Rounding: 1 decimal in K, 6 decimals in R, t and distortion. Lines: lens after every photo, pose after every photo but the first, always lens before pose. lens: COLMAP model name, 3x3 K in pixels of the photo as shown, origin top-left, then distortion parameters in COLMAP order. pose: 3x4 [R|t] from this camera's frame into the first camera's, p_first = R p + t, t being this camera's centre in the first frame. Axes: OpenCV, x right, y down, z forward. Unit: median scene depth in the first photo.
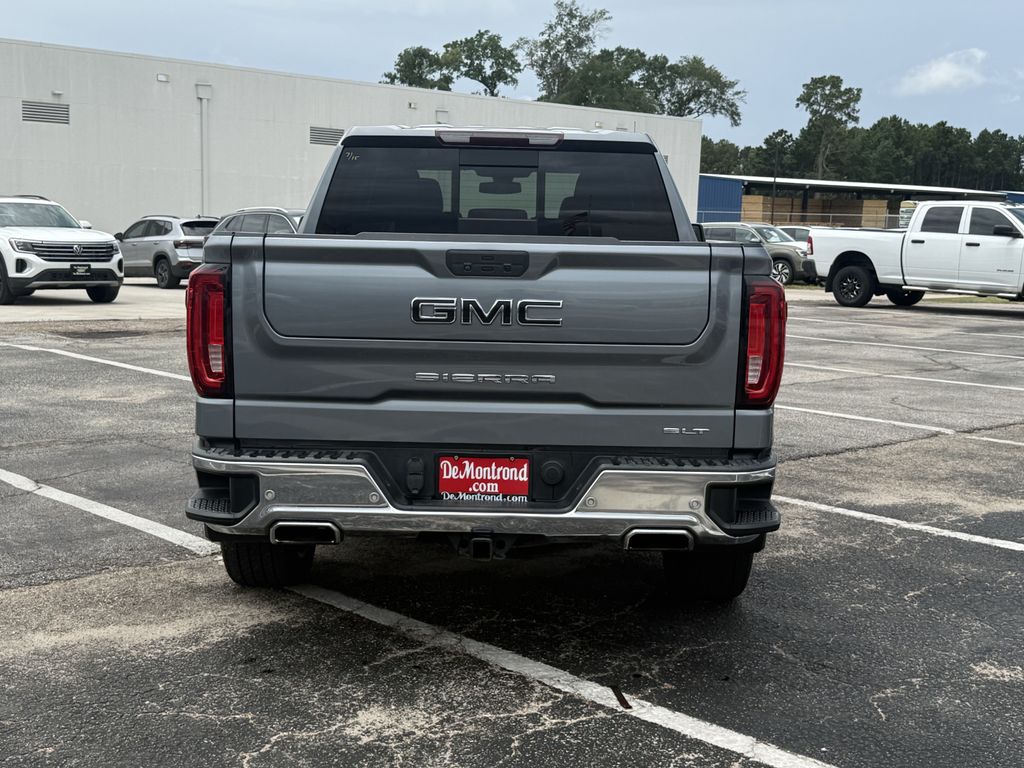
lens RADIAL K [[1359.9, 0, 506.8], [0, 1359.9, 387.0], [0, 0, 1]] dist [0.087796, 0.000000]
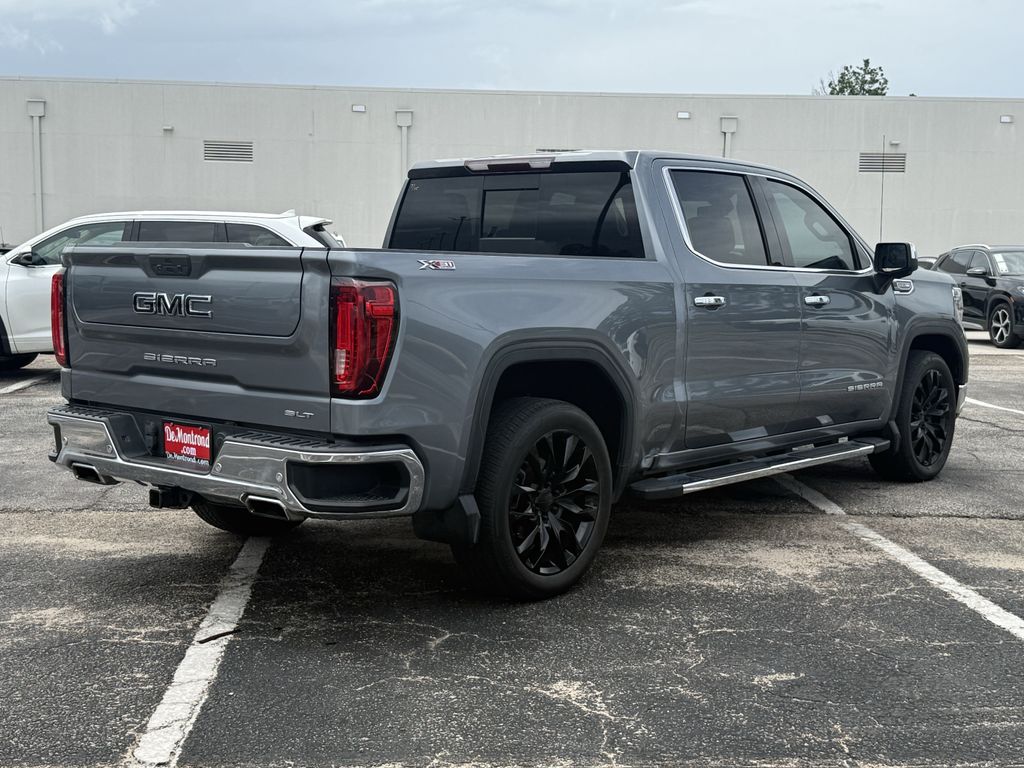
lens RADIAL K [[1359.9, 0, 513.3], [0, 1359.9, 384.9], [0, 0, 1]] dist [0.087796, 0.000000]
pose [[0.765300, 0.048627, -0.641834, 0.987966], [-0.072763, 0.997286, -0.011203, 0.007845], [0.639548, 0.055275, 0.766761, 0.247262]]
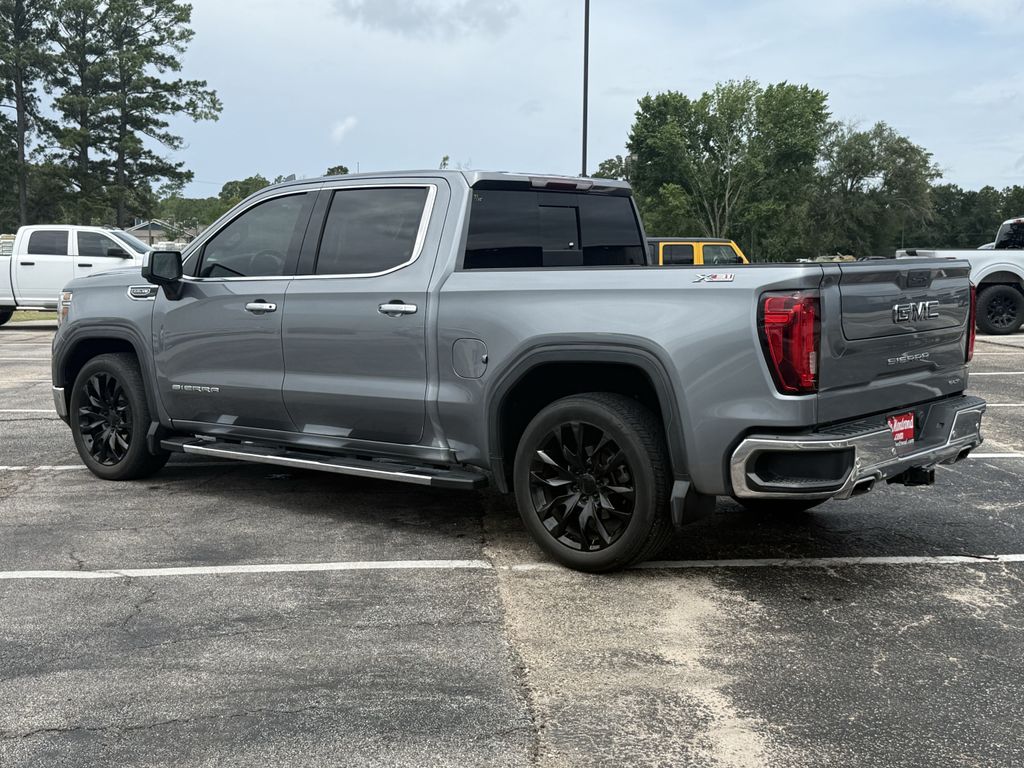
lens RADIAL K [[1307.5, 0, 510.0], [0, 1307.5, 378.7], [0, 0, 1]] dist [0.079344, 0.000000]
pose [[0.630112, -0.101605, 0.769828, -1.330087], [0.113336, 0.992819, 0.038269, -0.085248], [-0.768189, 0.063136, 0.637103, 0.433015]]
